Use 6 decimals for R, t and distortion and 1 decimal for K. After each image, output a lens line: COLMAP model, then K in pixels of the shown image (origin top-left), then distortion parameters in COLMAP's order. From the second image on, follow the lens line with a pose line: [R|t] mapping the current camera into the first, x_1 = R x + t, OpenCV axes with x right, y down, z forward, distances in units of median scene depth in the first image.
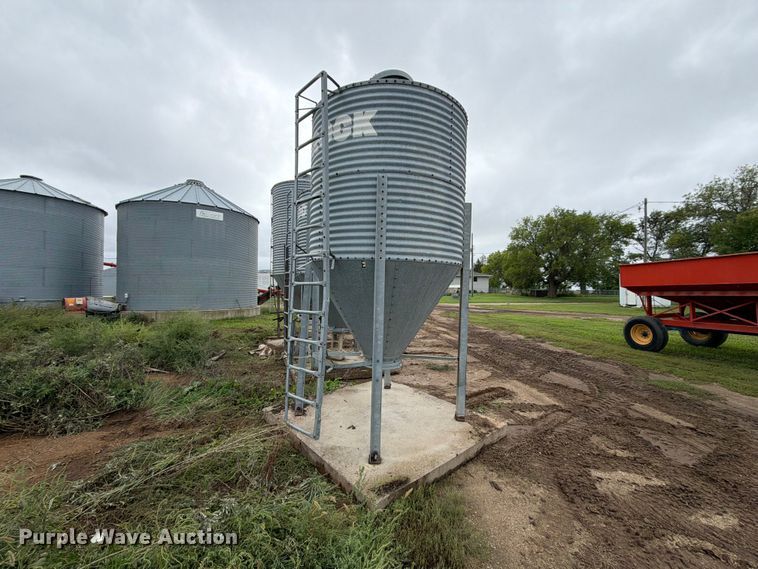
lens RADIAL K [[302.6, 0, 379.6], [0, 302.6, 284.1], [0, 0, 1]] dist [-0.001482, -0.000186]
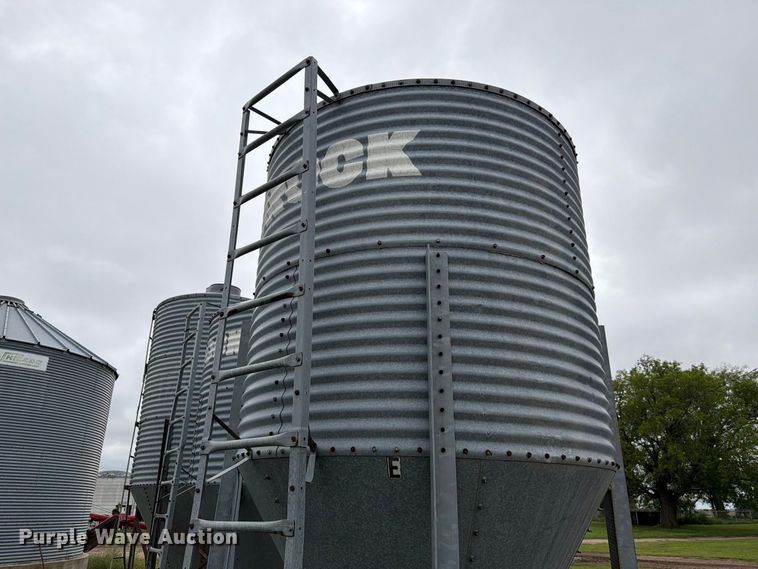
lens RADIAL K [[538.0, 0, 375.7], [0, 538.0, 283.7], [0, 0, 1]] dist [0.042781, -0.055366]
pose [[0.997618, 0.020619, 0.065834, -0.124809], [0.005215, 0.929026, -0.369979, -0.028730], [-0.068790, 0.369441, 0.926705, 0.289636]]
